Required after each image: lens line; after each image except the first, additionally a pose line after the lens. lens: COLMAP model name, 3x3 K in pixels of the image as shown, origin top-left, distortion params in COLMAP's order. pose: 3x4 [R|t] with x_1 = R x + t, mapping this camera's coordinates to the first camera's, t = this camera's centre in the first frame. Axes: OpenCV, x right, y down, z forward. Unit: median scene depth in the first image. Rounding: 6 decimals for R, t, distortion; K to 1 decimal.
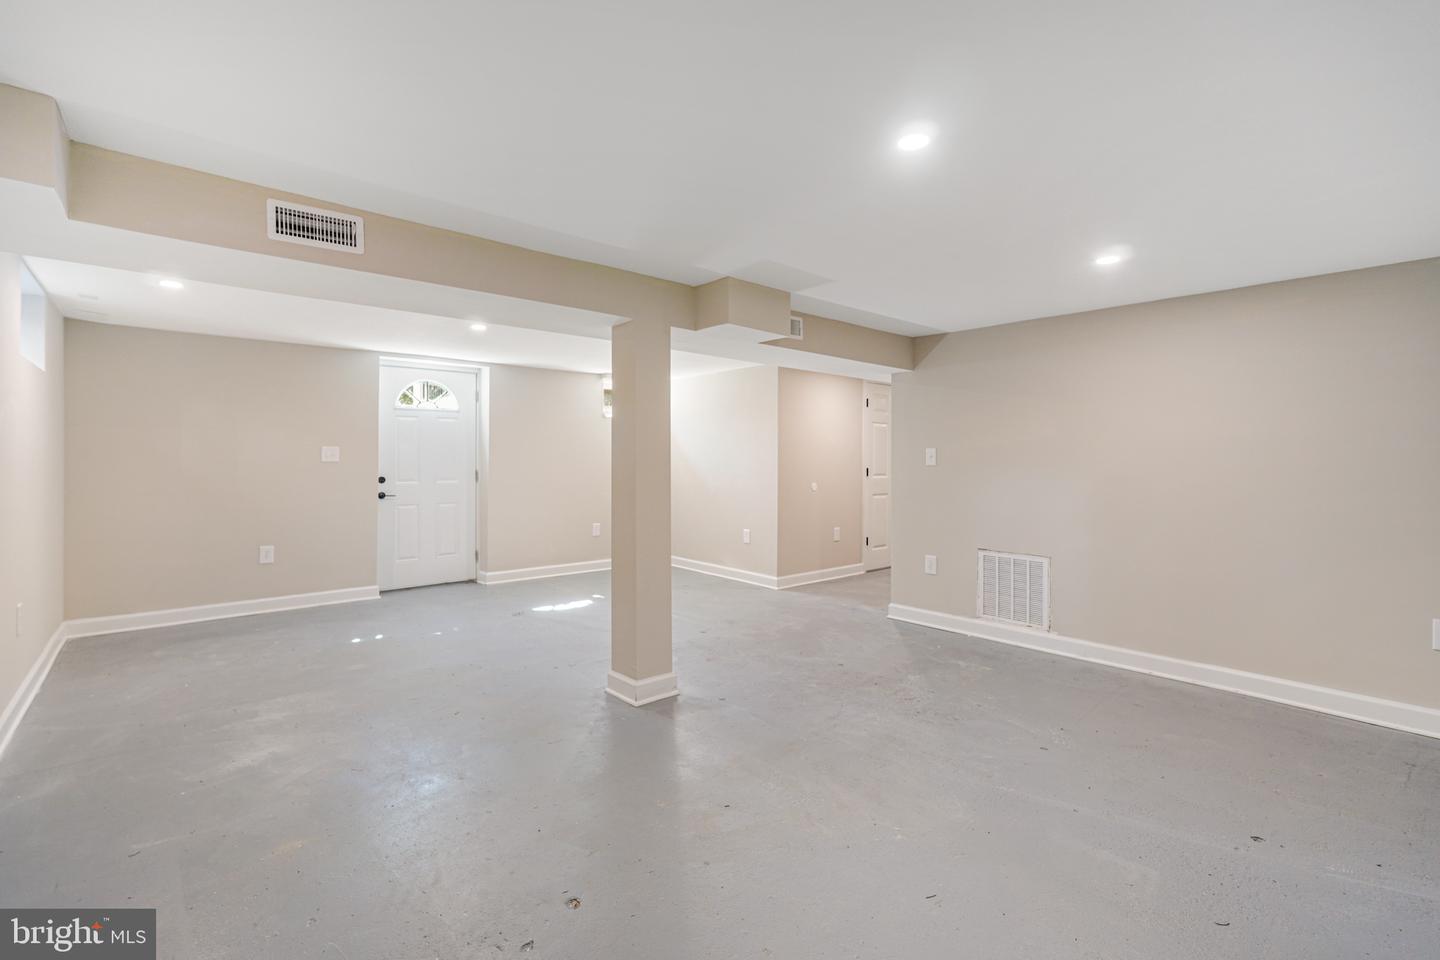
lens RADIAL K [[628.3, 0, 722.9], [0, 628.3, 476.5], [0, 0, 1]] dist [0.001654, 0.000369]
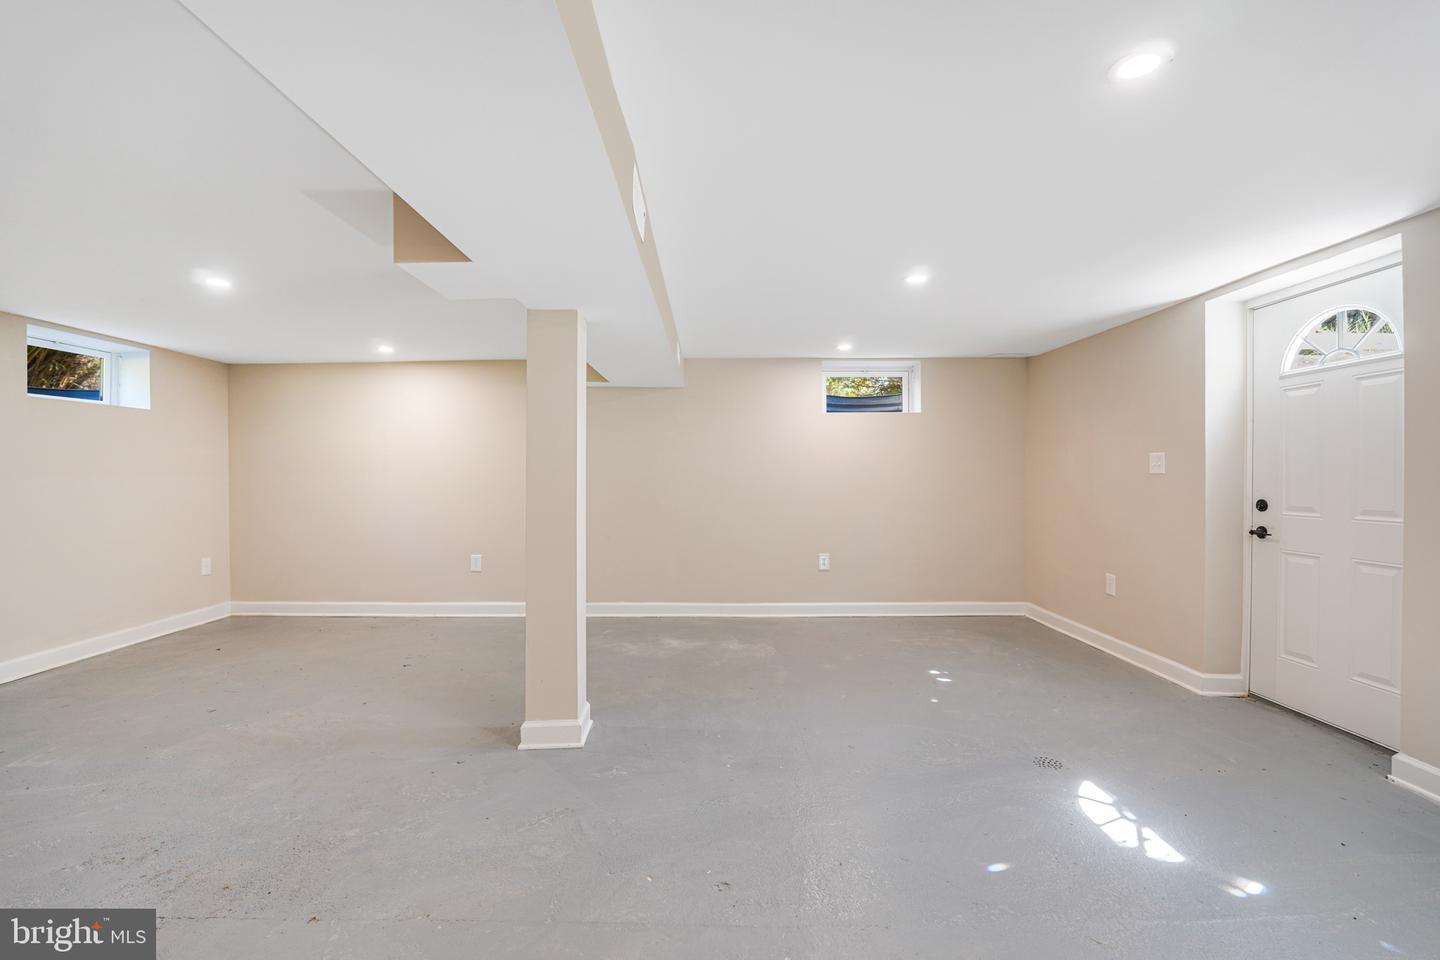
lens RADIAL K [[640.3, 0, 711.6], [0, 640.3, 476.9], [0, 0, 1]] dist [-0.013104, 0.001224]
pose [[-0.670188, -0.001314, -0.742190, 0.289976], [-0.019311, 0.999691, 0.015668, -0.025696], [0.741940, 0.024833, -0.670006, 1.310258]]
